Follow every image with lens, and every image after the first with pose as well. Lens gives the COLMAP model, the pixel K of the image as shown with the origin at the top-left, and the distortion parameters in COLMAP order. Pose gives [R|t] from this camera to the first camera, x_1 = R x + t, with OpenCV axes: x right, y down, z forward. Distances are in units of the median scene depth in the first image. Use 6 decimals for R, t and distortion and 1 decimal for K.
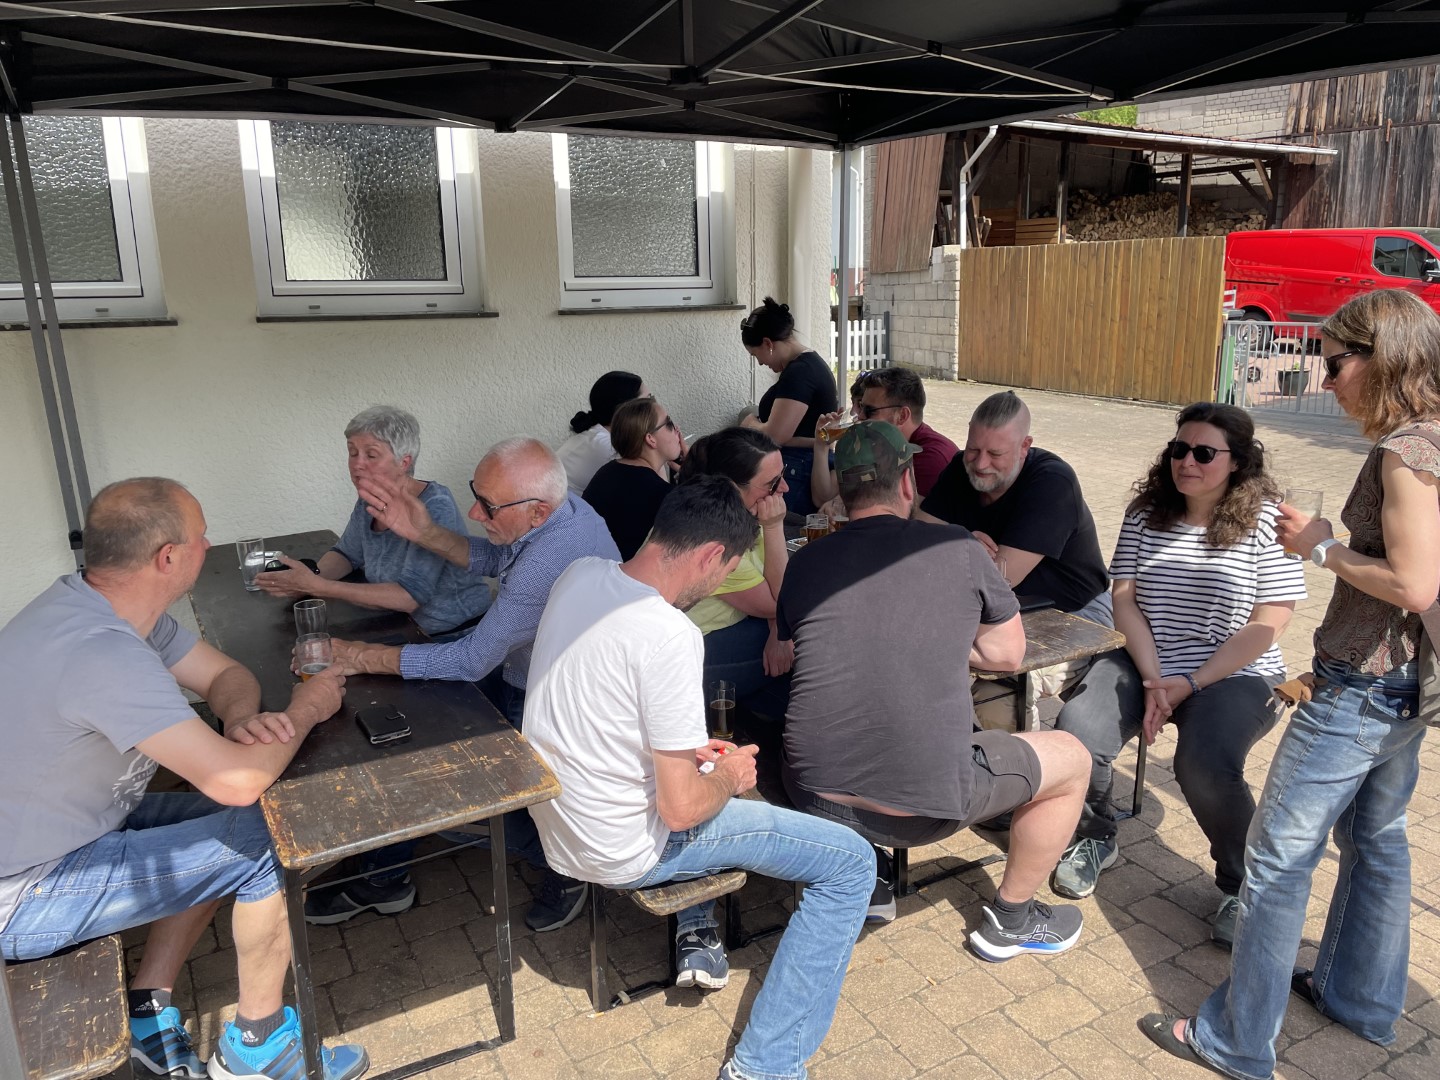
lens RADIAL K [[1094.0, 0, 733.6], [0, 1094.0, 535.0], [0, 0, 1]] dist [0.085302, -0.111014]
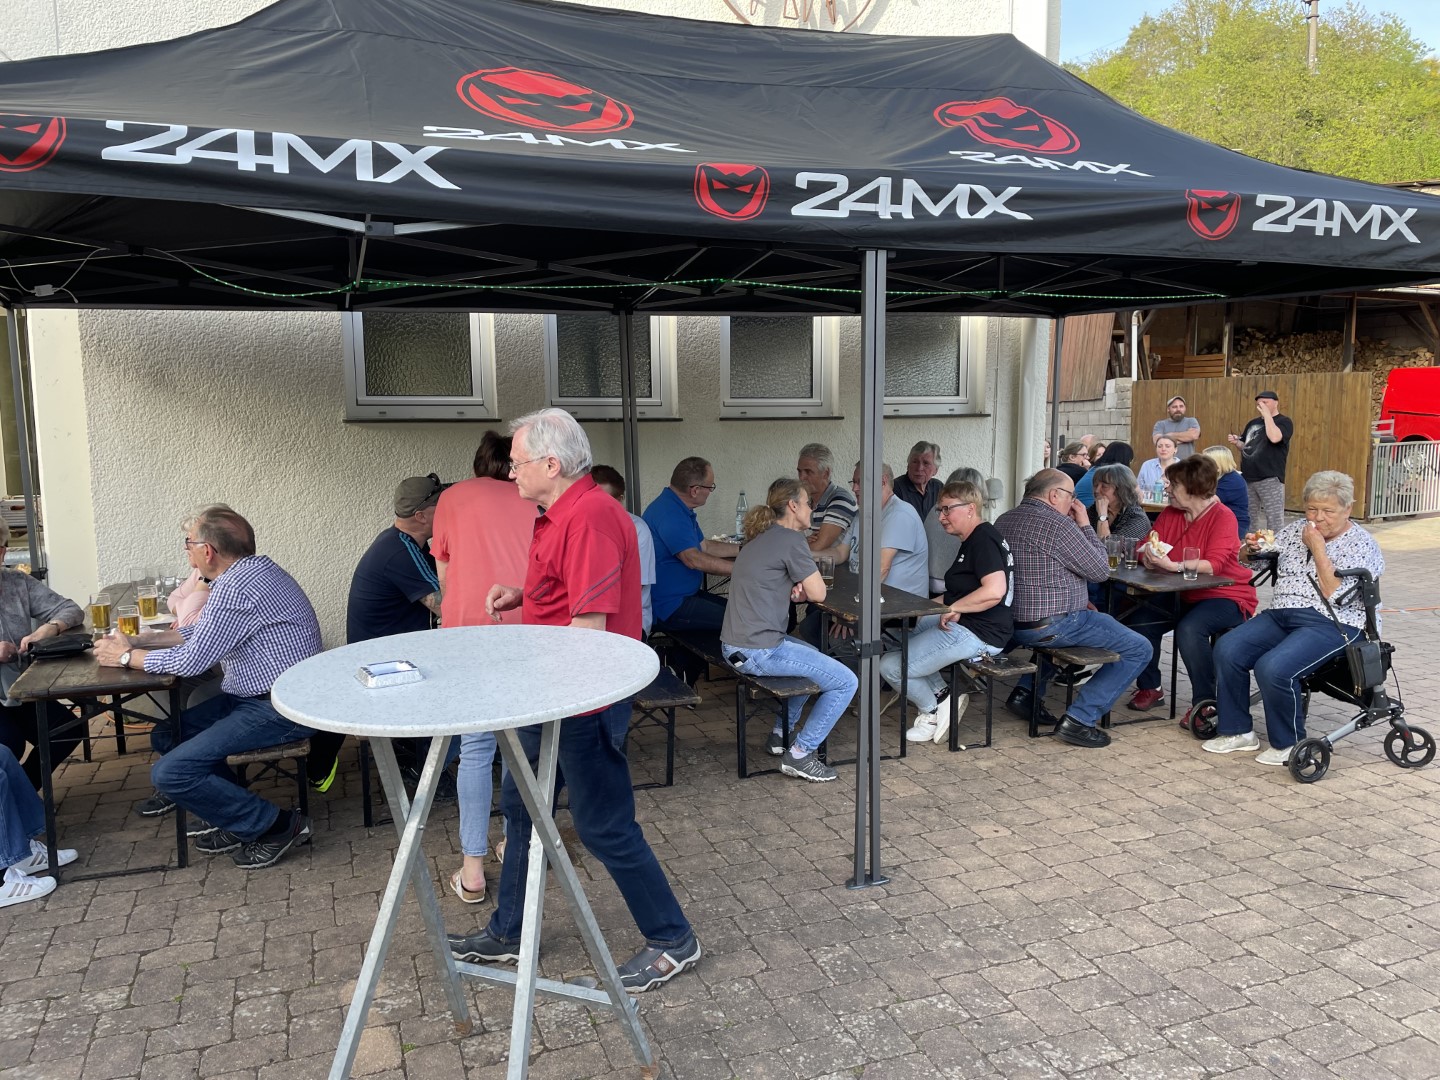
lens RADIAL K [[1094.0, 0, 718.9], [0, 1094.0, 554.0], [0, 0, 1]] dist [0.085302, -0.111014]
pose [[0.988025, 0.028402, -0.151655, -0.033624], [-0.043167, 0.994544, -0.094970, 0.040643], [0.148131, 0.100379, 0.983860, -0.152553]]
